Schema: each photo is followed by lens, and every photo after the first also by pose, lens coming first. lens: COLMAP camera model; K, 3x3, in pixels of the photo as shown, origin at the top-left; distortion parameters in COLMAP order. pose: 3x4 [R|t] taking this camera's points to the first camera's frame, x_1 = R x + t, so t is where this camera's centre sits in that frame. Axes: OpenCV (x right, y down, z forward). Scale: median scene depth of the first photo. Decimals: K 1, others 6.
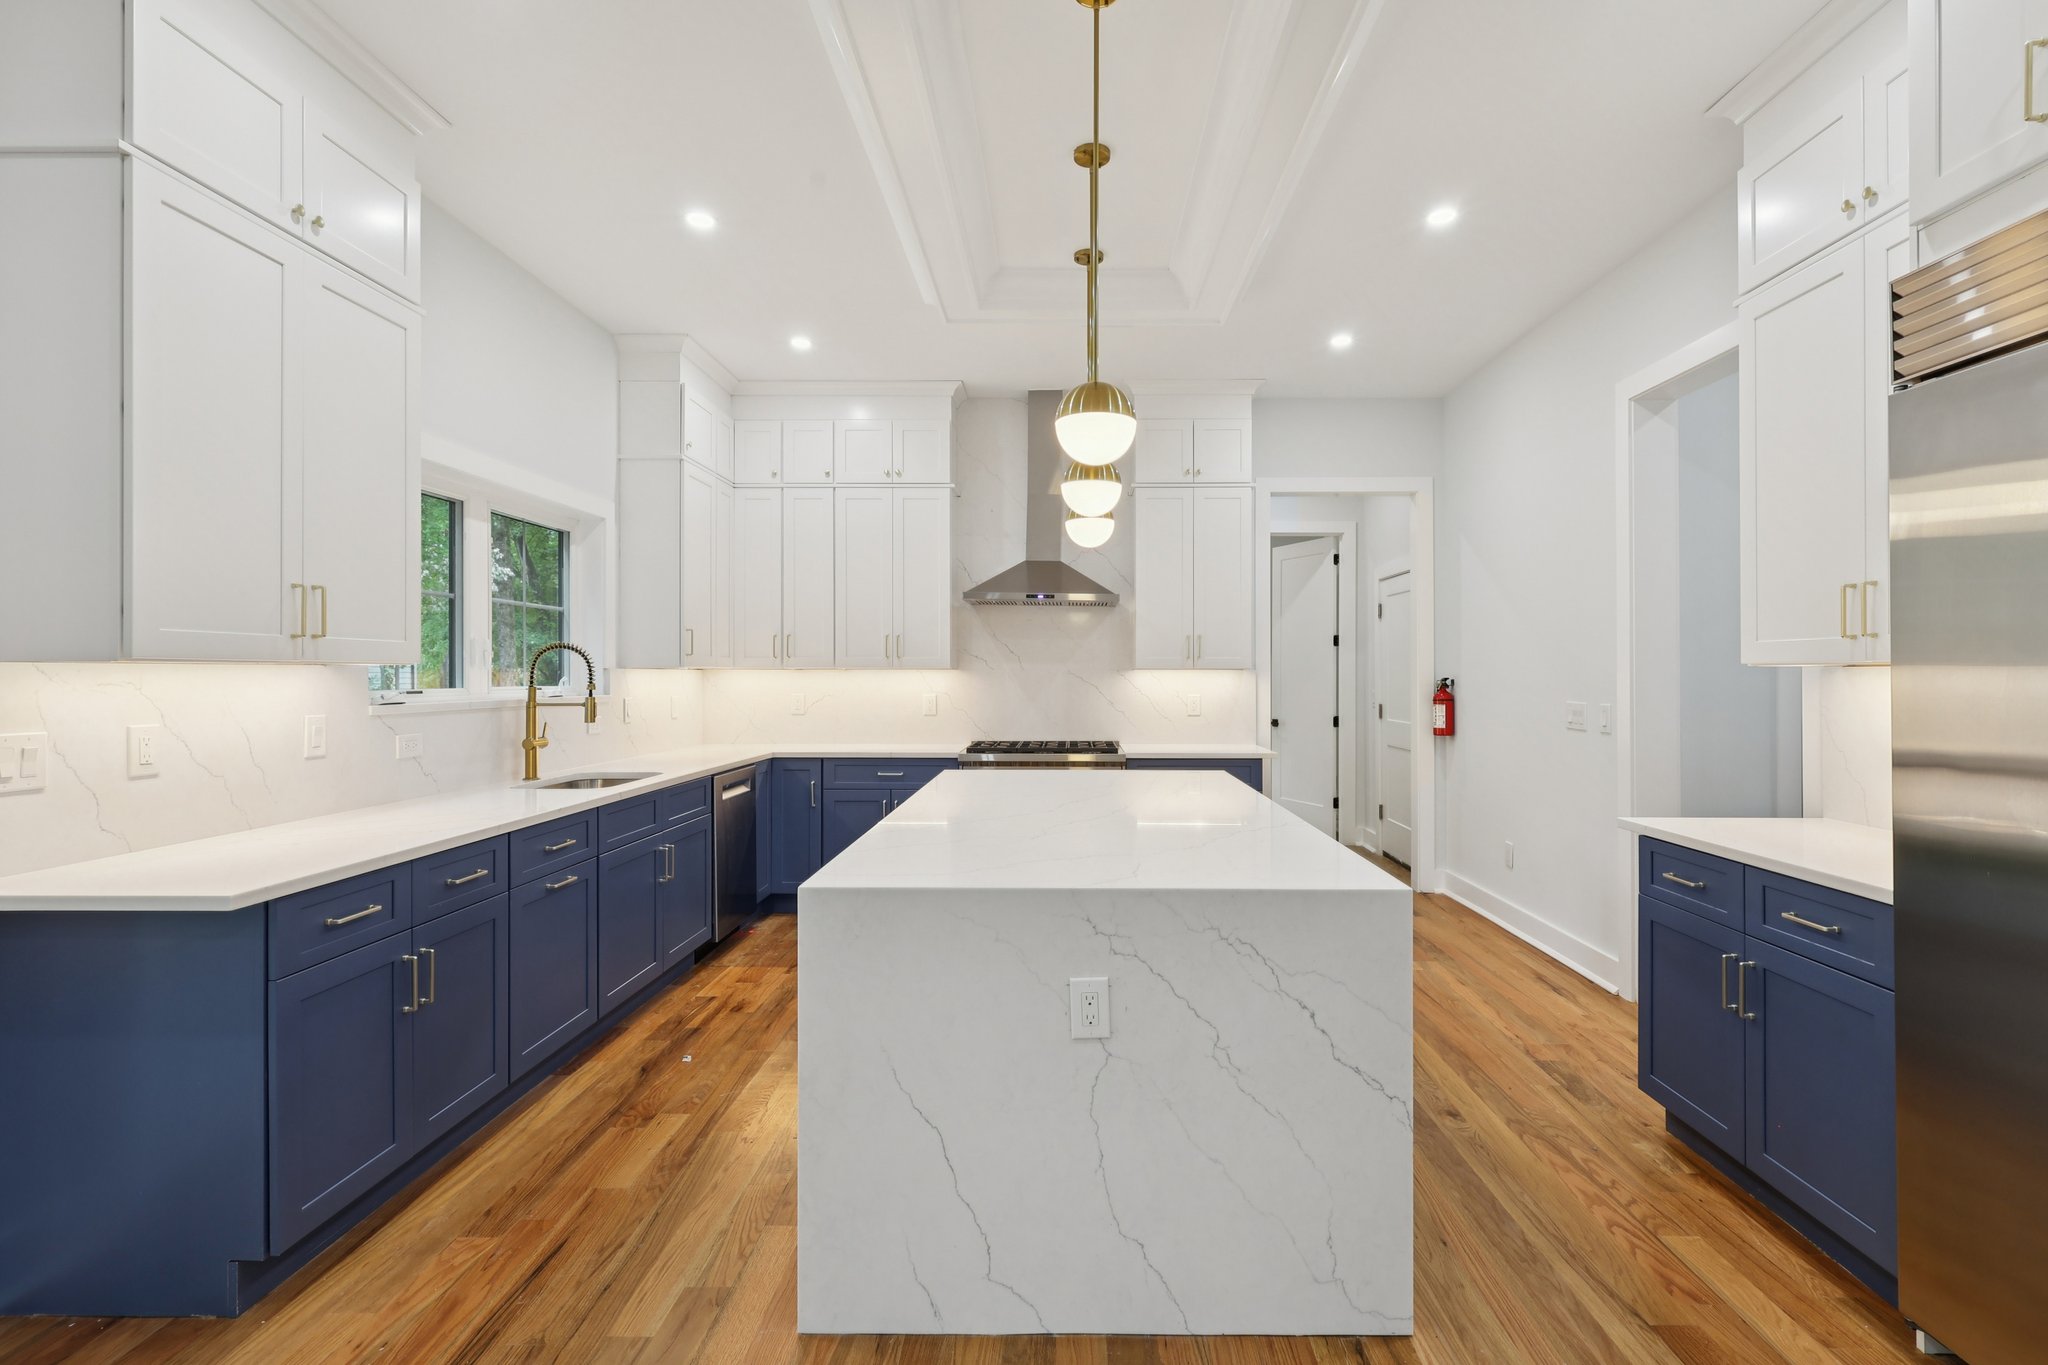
lens RADIAL K [[972.7, 0, 1104.4], [0, 972.7, 670.3], [0, 0, 1]] dist [0.001970, -0.001046]
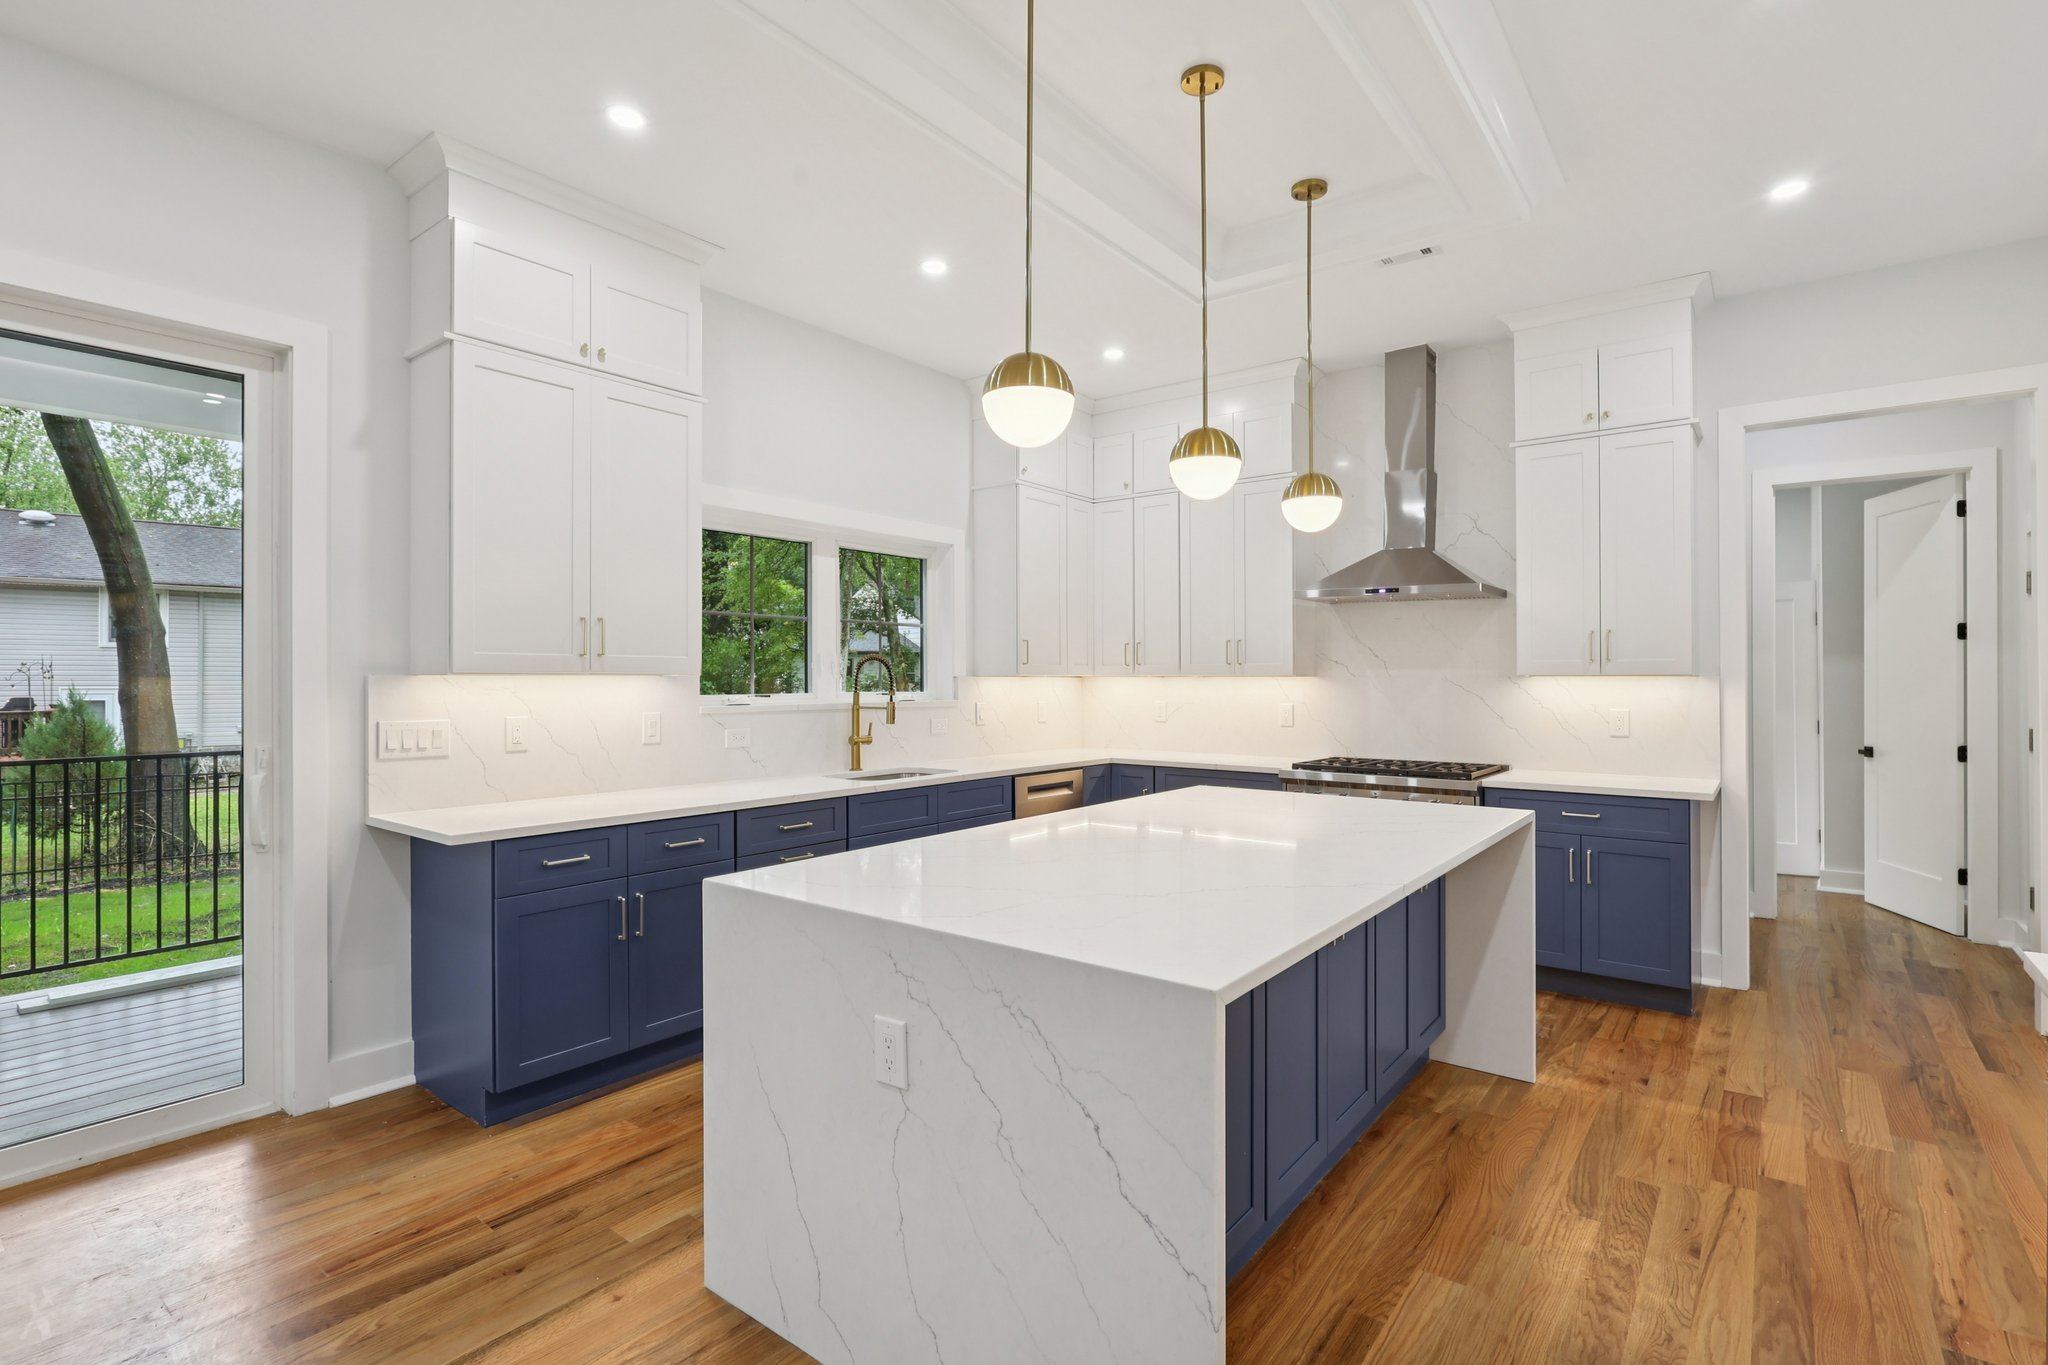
lens RADIAL K [[996.5, 0, 1041.4], [0, 996.5, 671.8], [0, 0, 1]] dist [-0.011470, -0.000008]
pose [[0.783689, -0.004869, -0.621134, 0.349679], [0.001991, 0.999984, -0.005326, -0.001324], [0.621150, 0.002938, 0.783686, 0.186036]]
